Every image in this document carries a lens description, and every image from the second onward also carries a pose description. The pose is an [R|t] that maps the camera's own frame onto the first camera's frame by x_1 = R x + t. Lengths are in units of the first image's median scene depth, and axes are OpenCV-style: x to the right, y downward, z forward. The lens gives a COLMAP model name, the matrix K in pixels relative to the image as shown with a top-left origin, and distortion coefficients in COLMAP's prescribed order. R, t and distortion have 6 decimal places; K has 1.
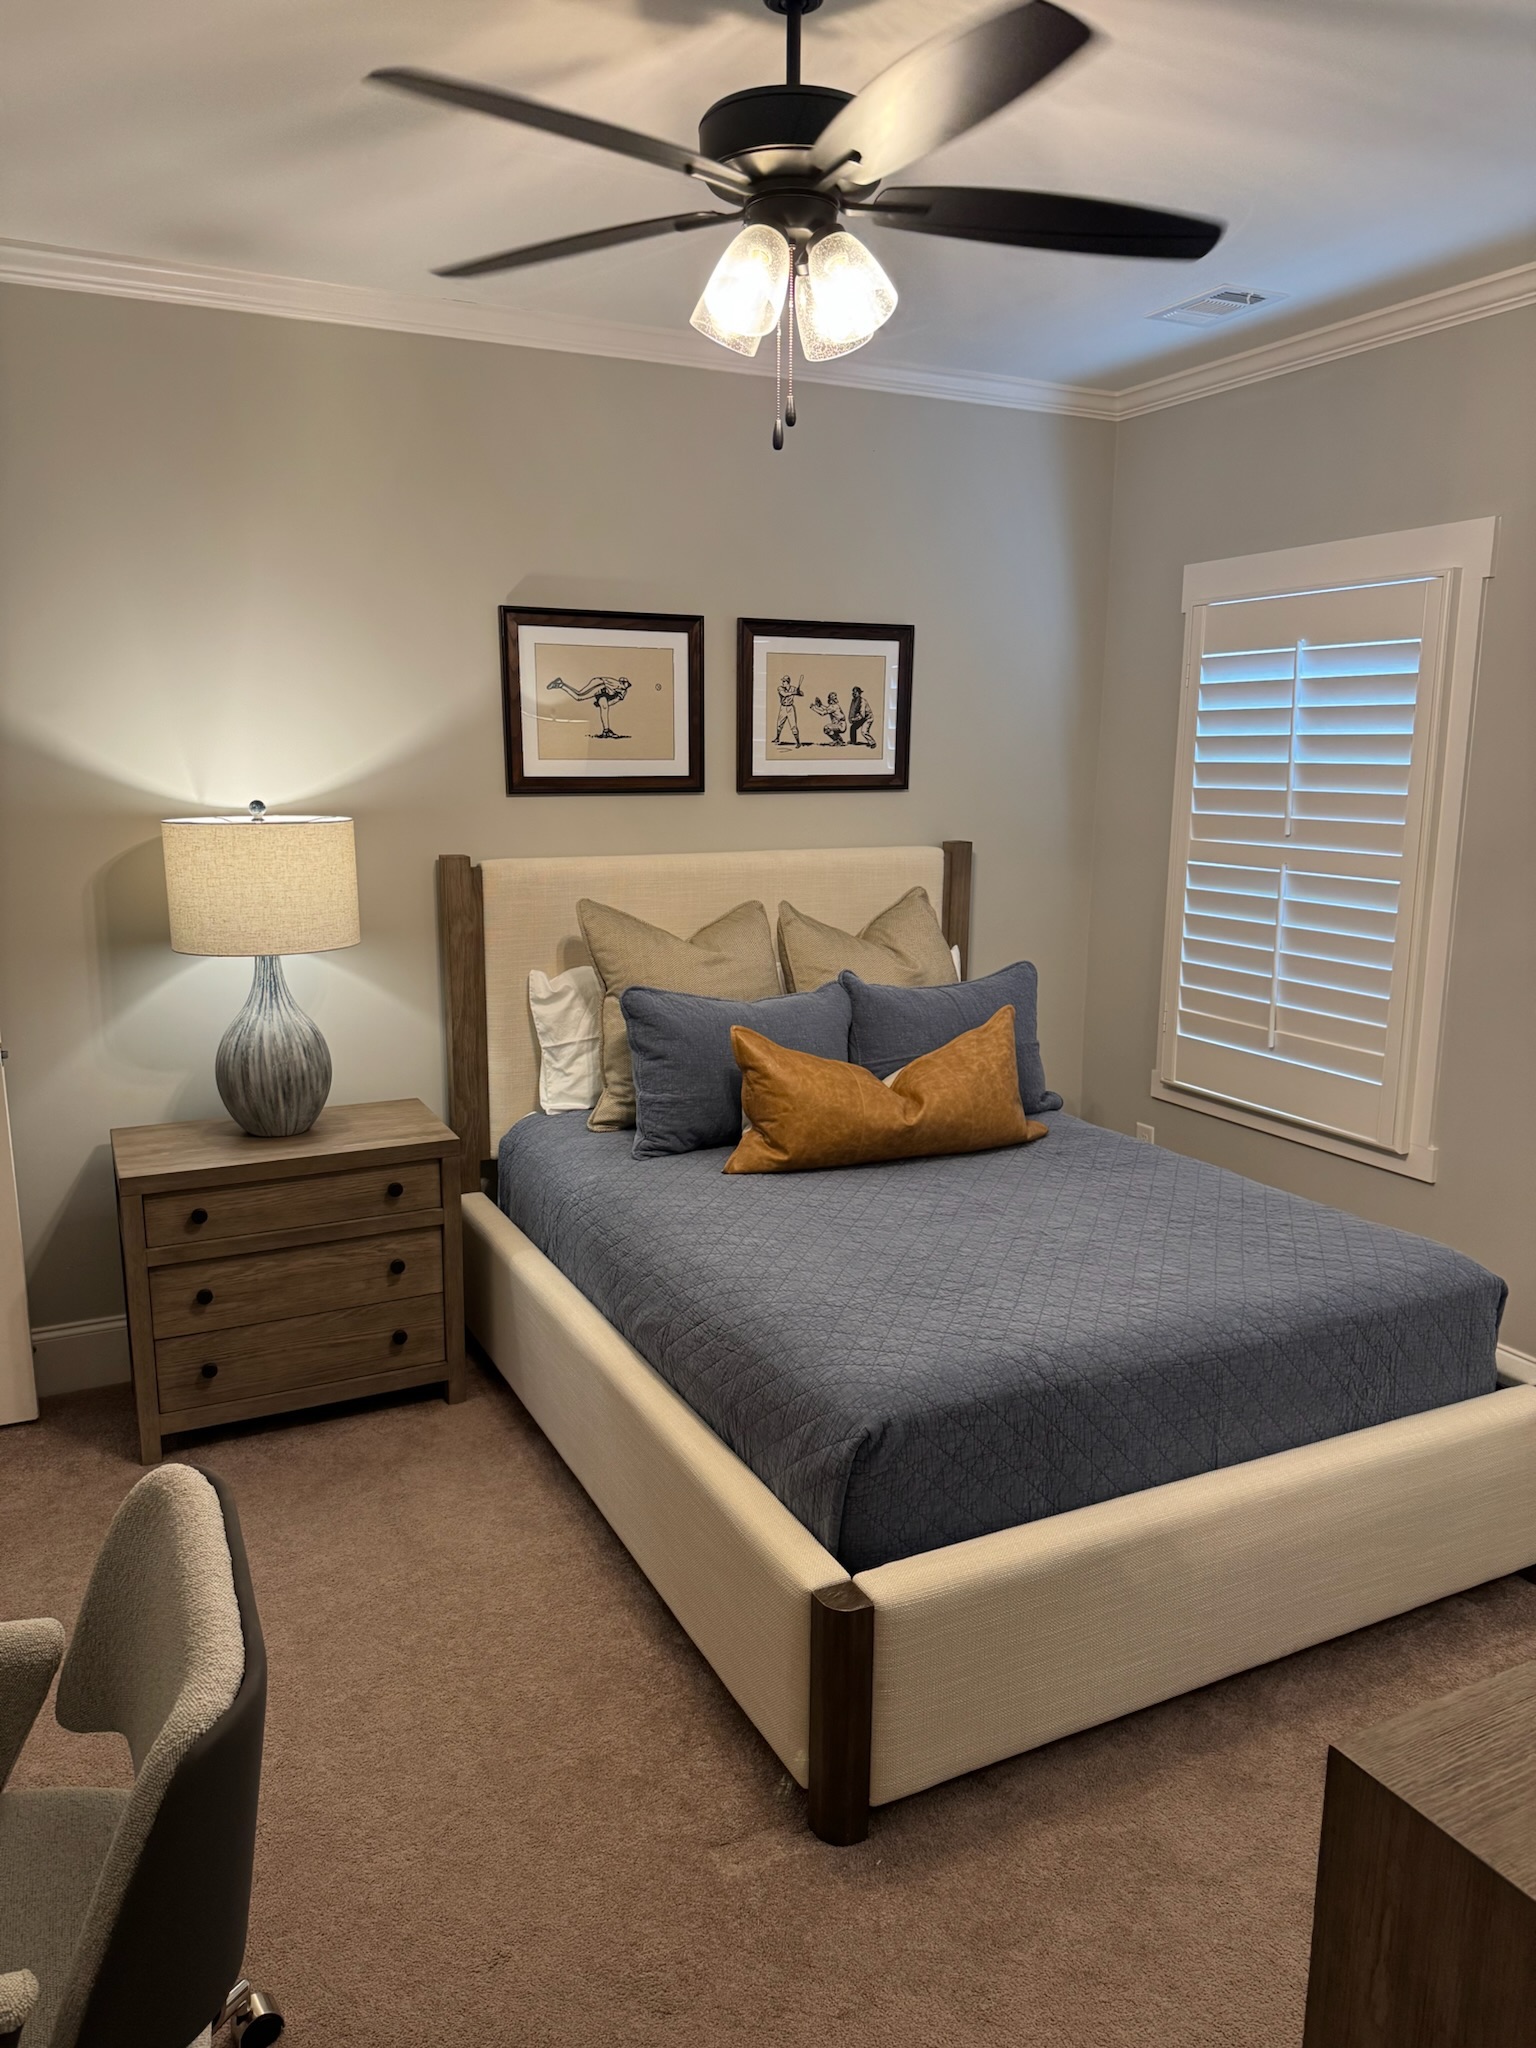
lens RADIAL K [[1421.5, 0, 768.0], [0, 1421.5, 1024.0], [0, 0, 1]] dist [0.154761, -0.281365]
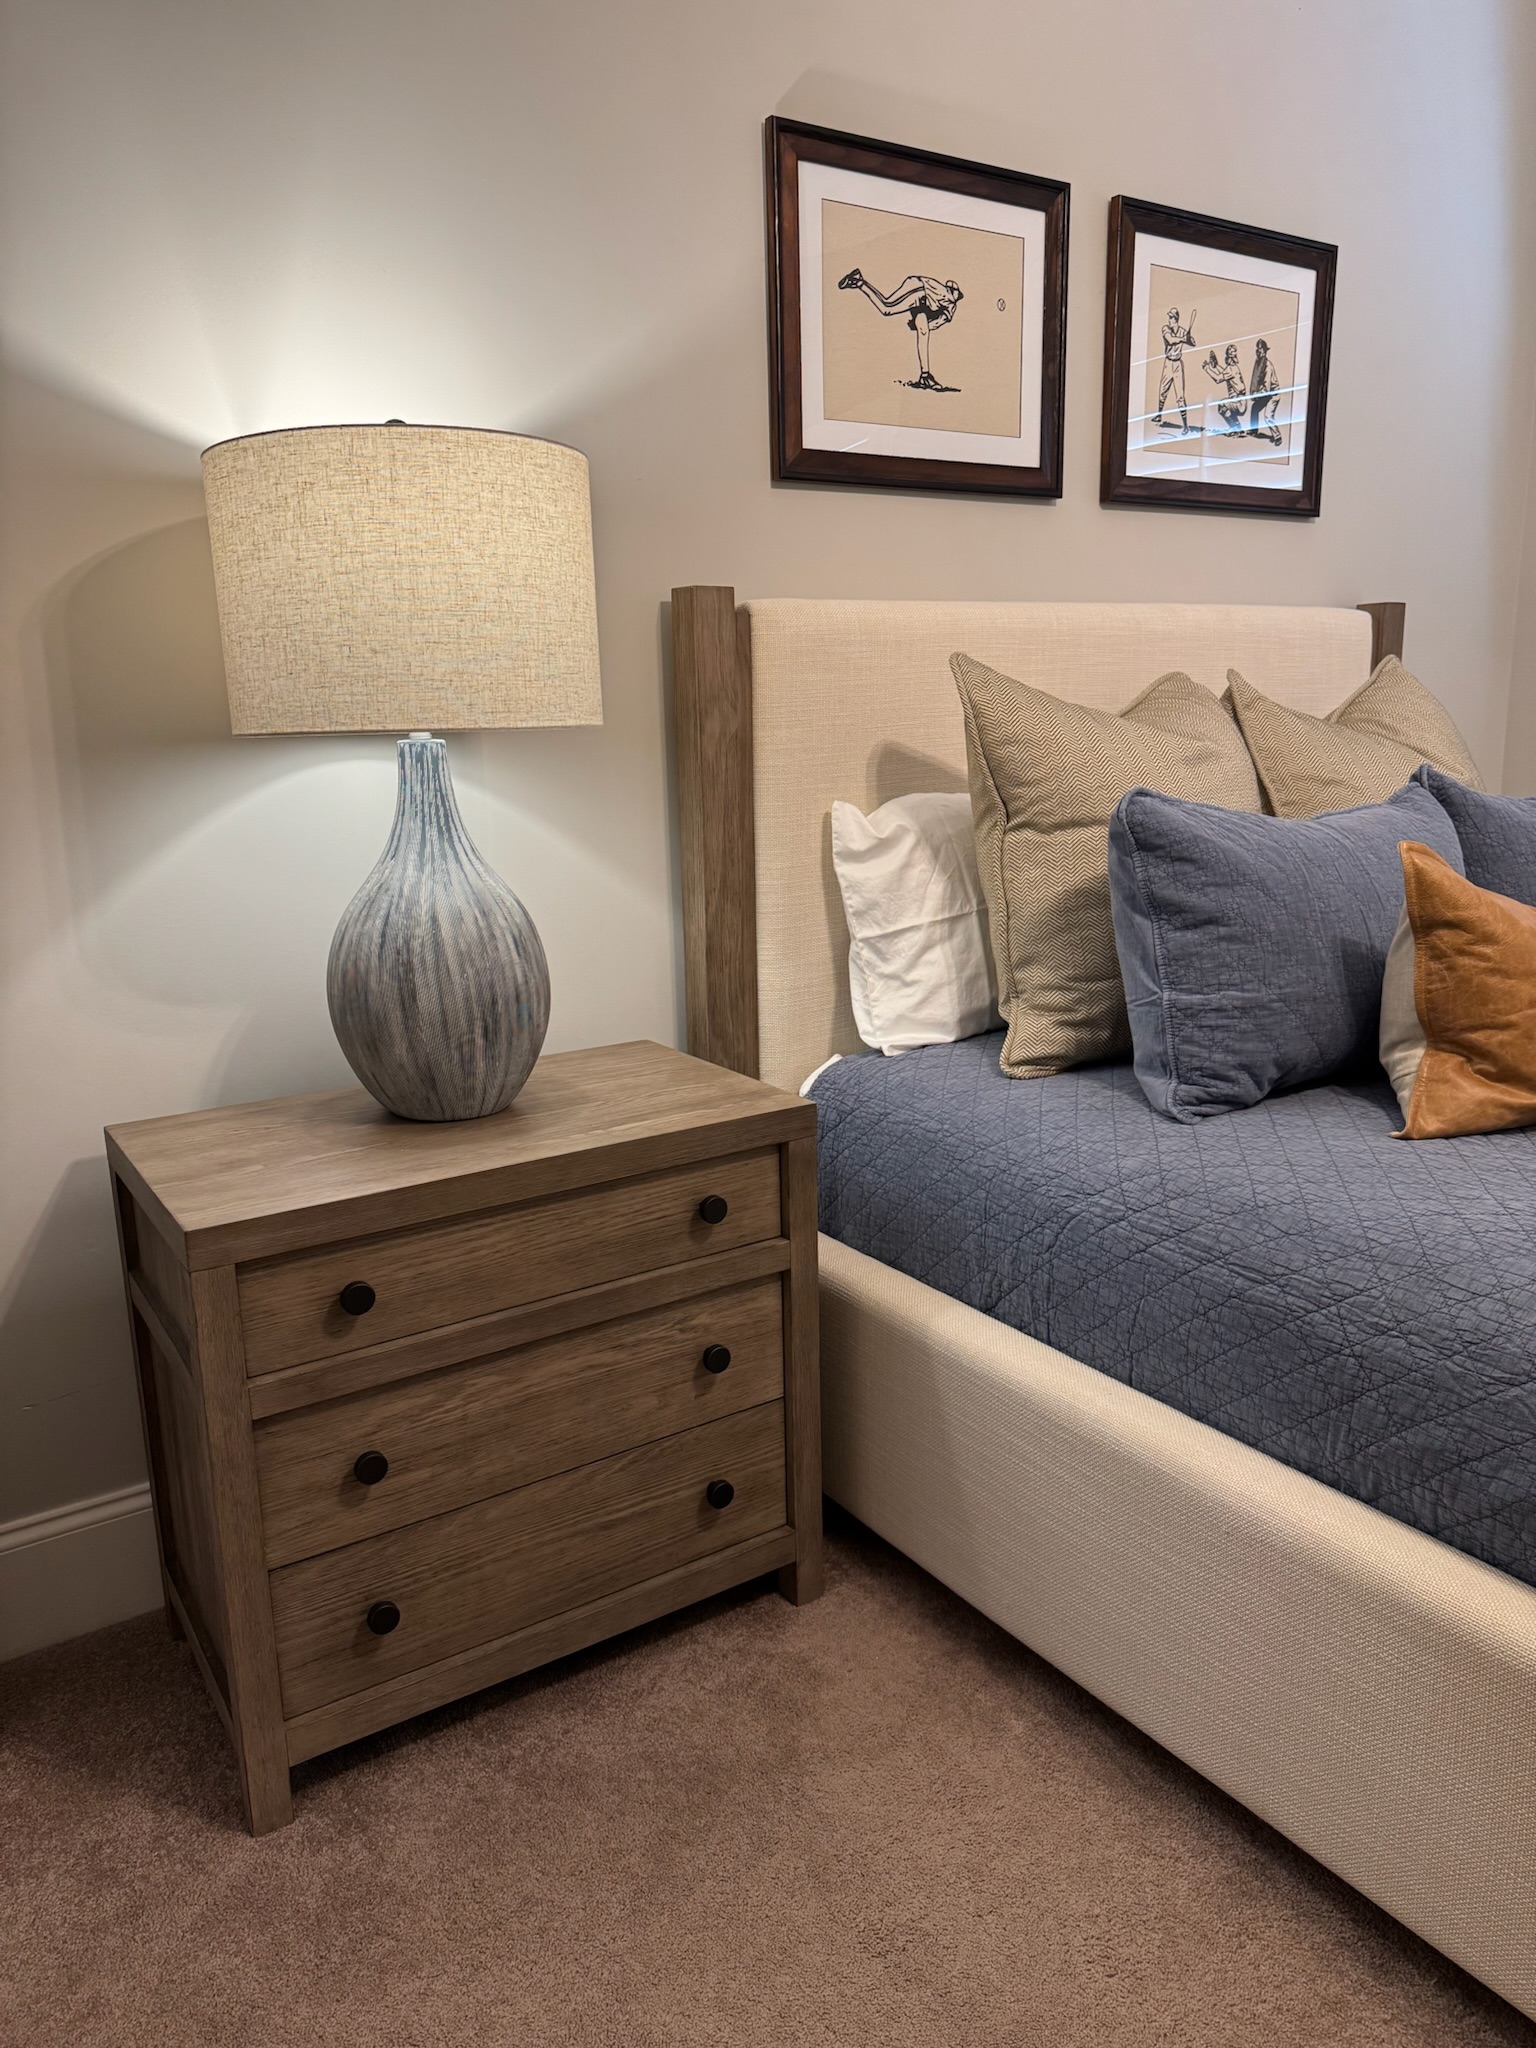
lens RADIAL K [[1421.5, 0, 768.0], [0, 1421.5, 1024.0], [0, 0, 1]] dist [0.154761, -0.281365]
pose [[0.992189, -0.055459, 0.111737, -0.275875], [0.052990, 0.998283, 0.024950, 0.036458], [-0.112929, -0.018834, 0.993425, 0.472148]]
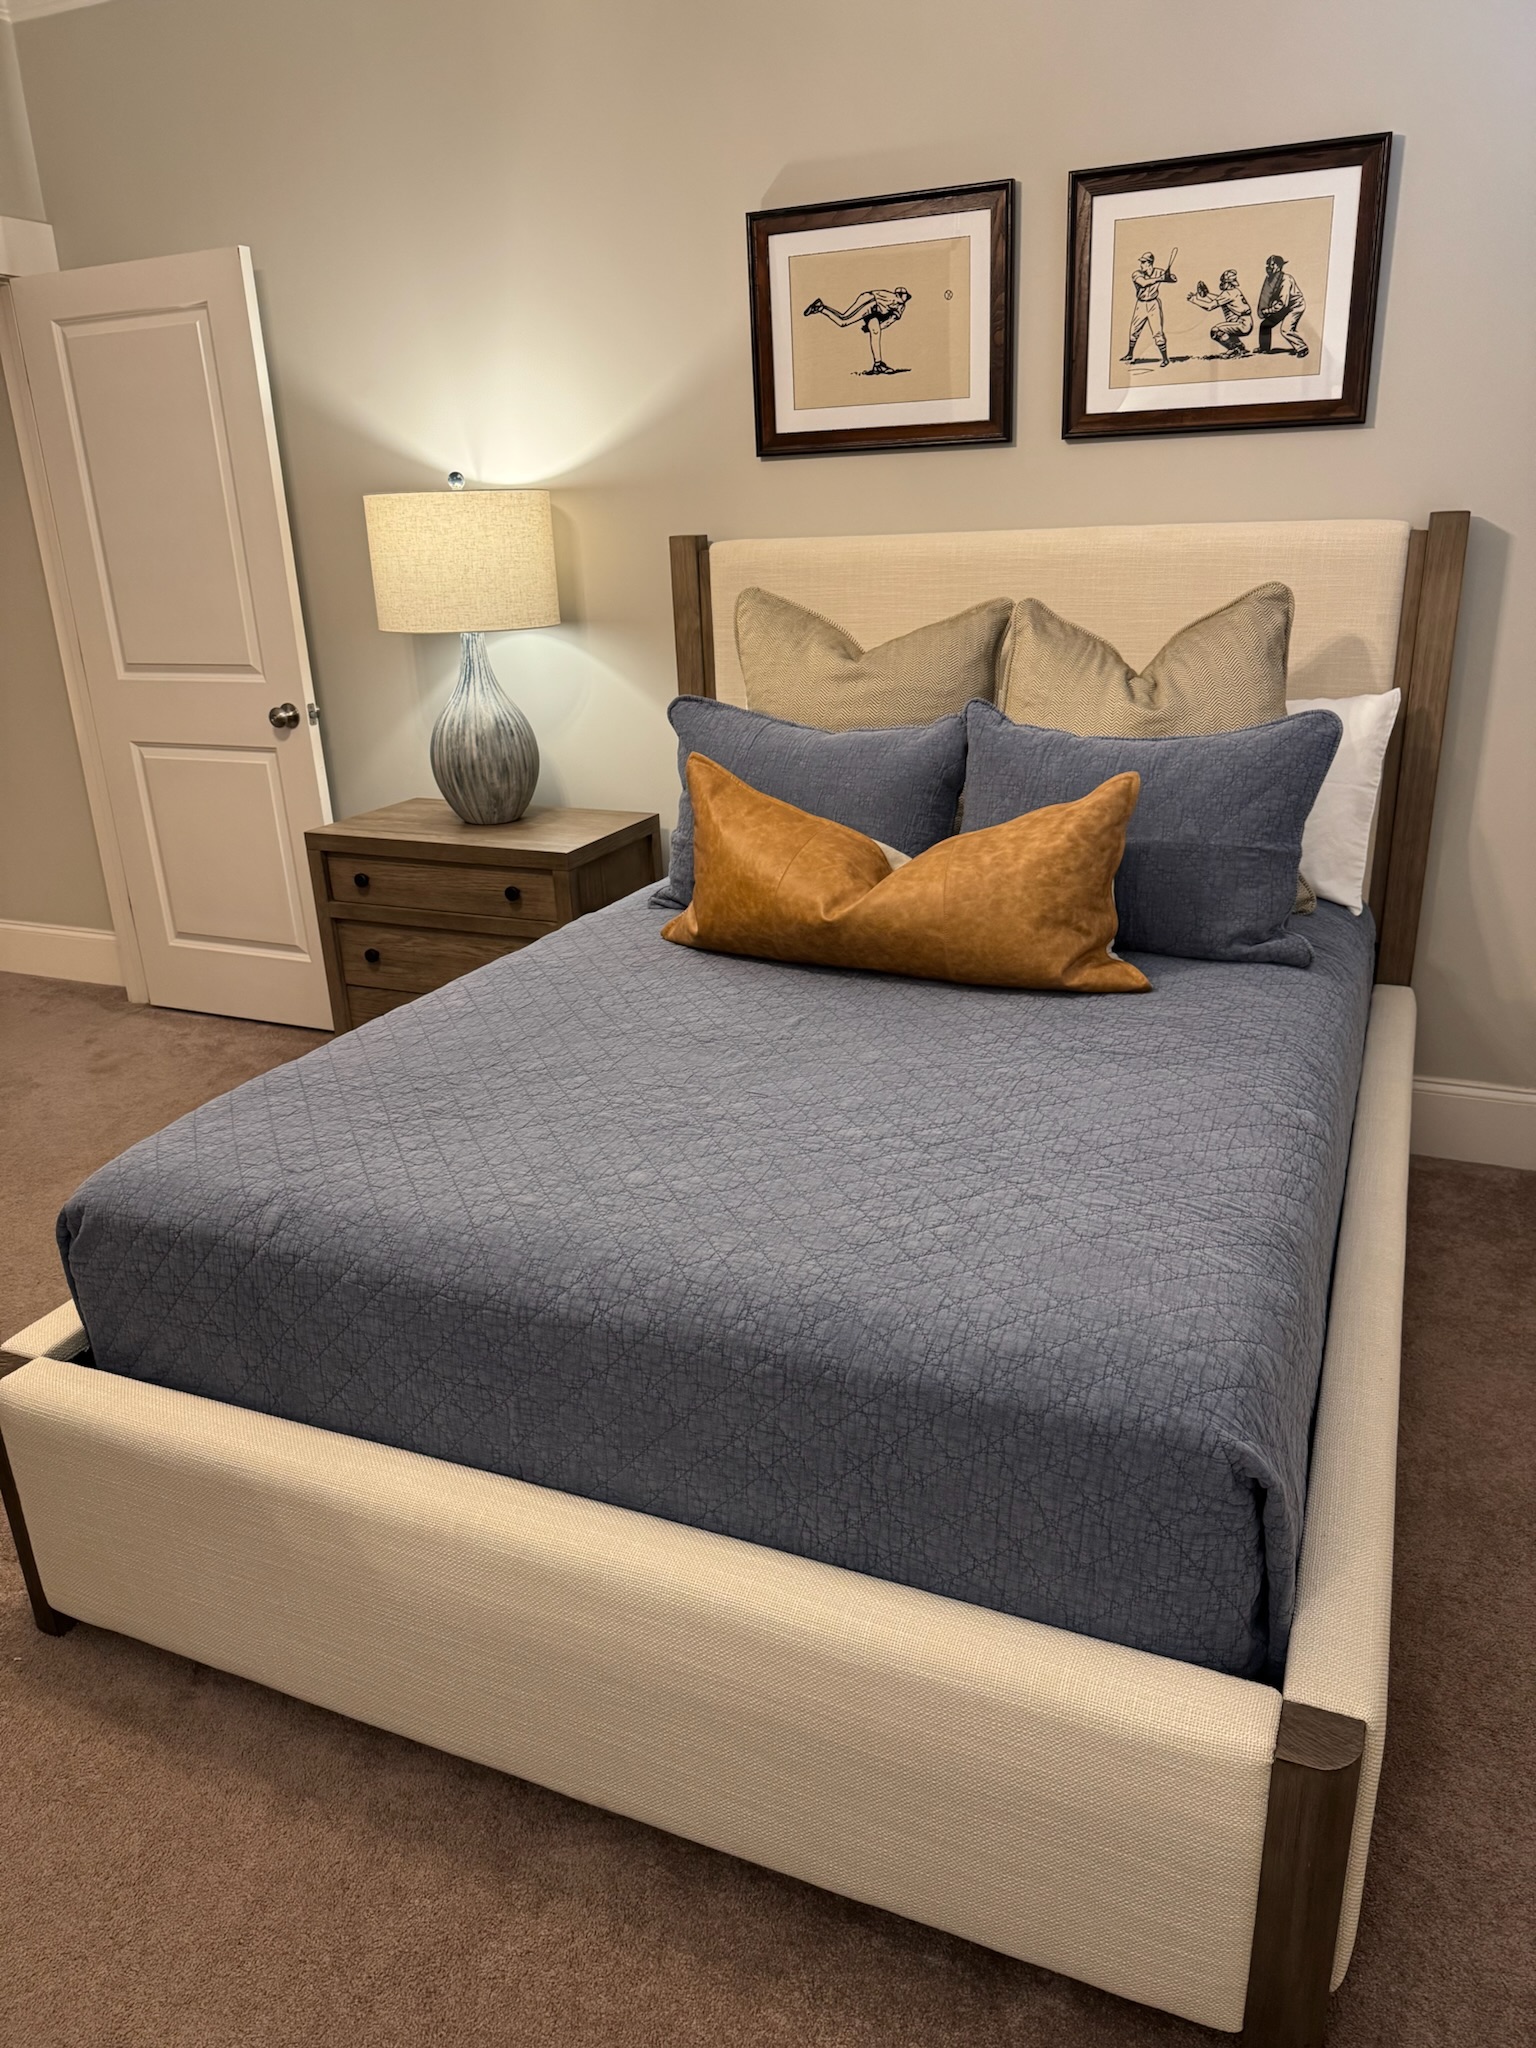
lens RADIAL K [[1466.9, 0, 768.0], [0, 1466.9, 1024.0], [0, 0, 1]] dist [0.080051, -0.133179]
pose [[0.636170, 0.232994, -0.735528, 0.563937], [-0.107003, 0.970744, 0.214955, -0.028526], [0.764093, -0.058044, 0.642489, 0.462520]]
